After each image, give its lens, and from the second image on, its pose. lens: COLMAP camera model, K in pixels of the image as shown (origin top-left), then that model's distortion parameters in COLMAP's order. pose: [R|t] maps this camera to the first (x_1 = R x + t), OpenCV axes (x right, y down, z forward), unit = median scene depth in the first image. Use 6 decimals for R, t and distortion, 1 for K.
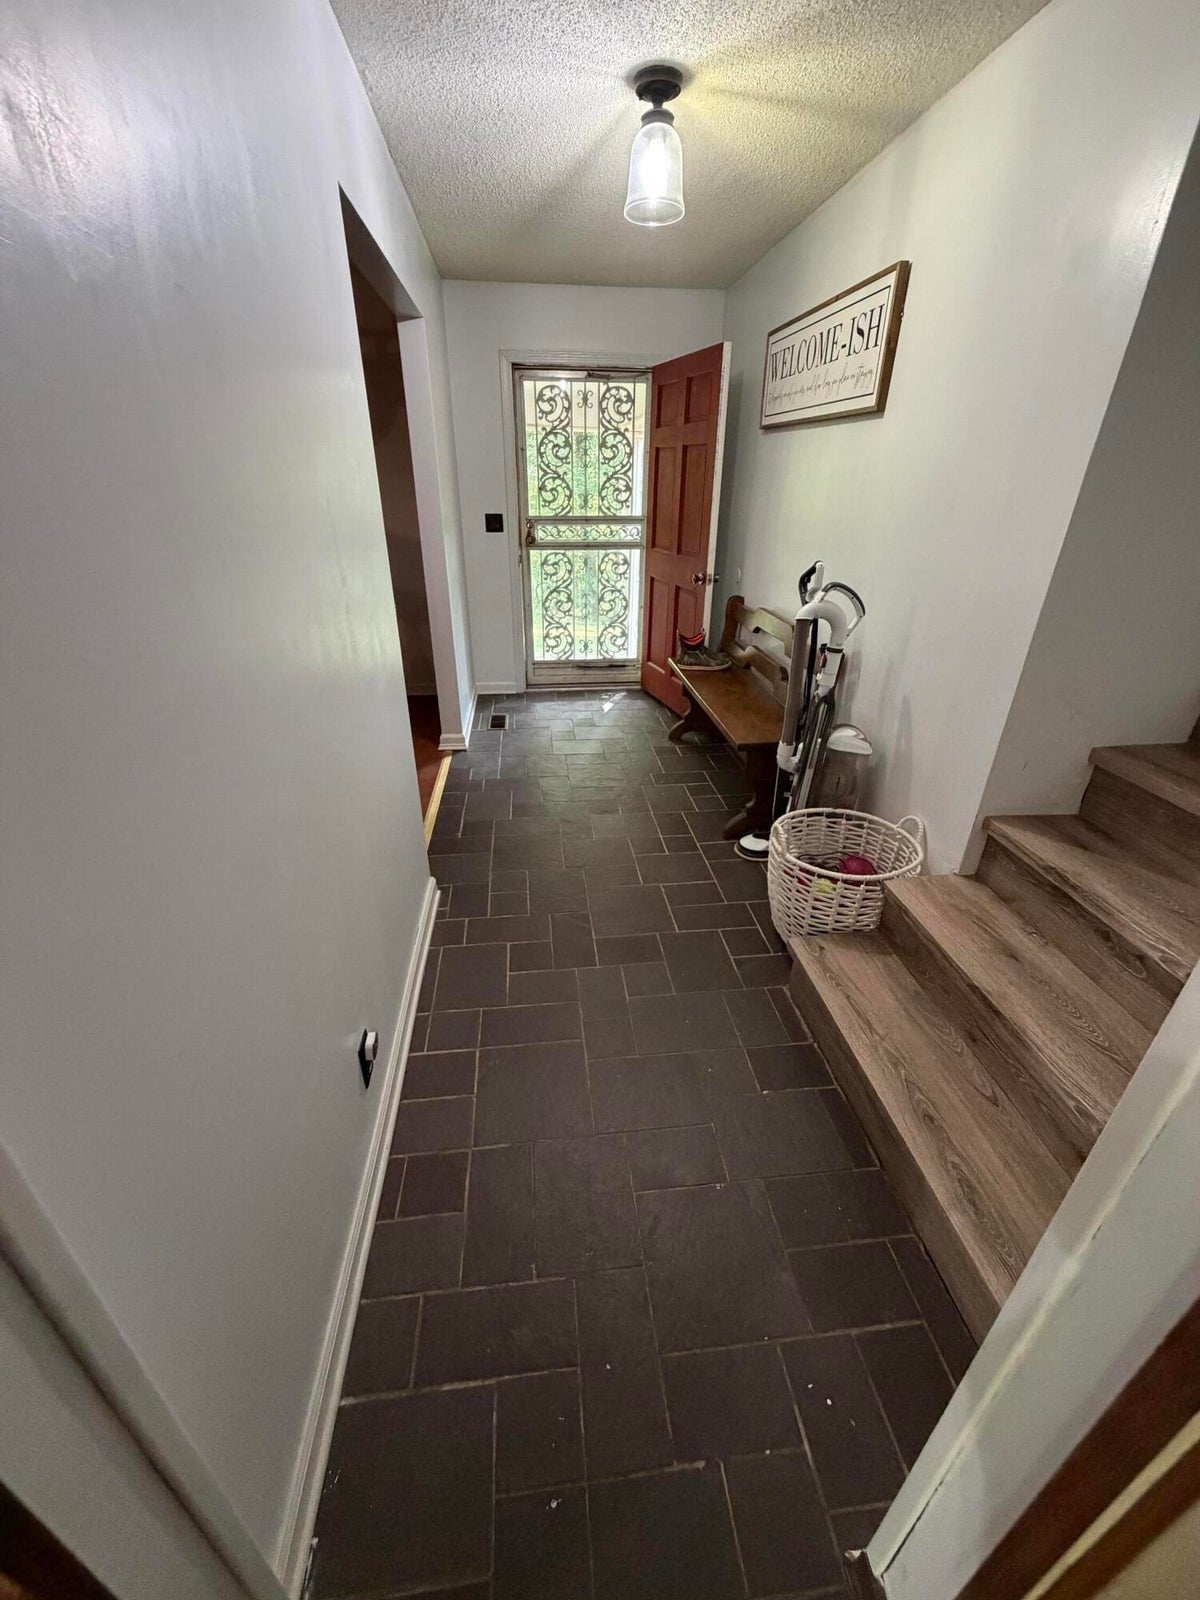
lens RADIAL K [[640.3, 0, 600.5], [0, 640.3, 802.6], [0, 0, 1]] dist [0.000556, -0.000571]
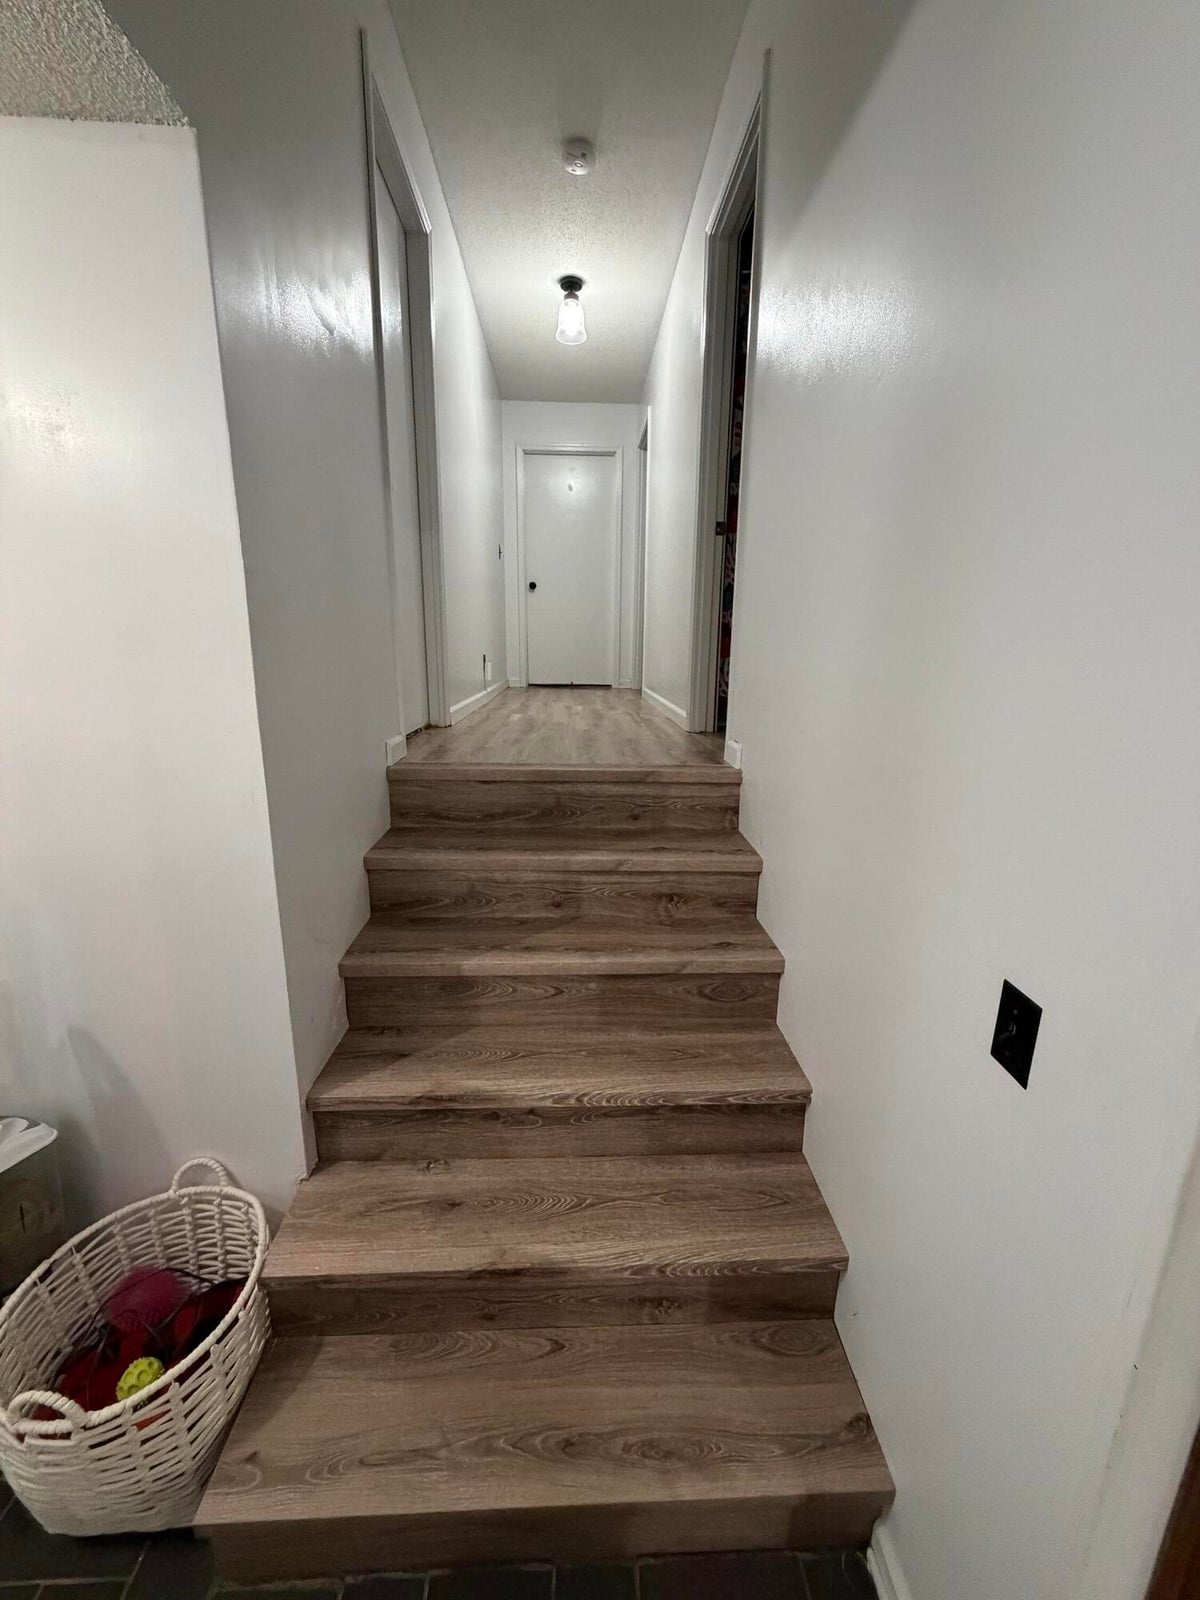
lens RADIAL K [[640.3, 0, 600.3], [0, 640.3, 793.1], [0, 0, 1]] dist [0.000556, -0.000571]
pose [[0.067441, -0.239096, 0.968651, -0.074032], [0.441015, 0.878011, 0.186018, -0.332503], [-0.894962, 0.414645, 0.164659, 0.407951]]
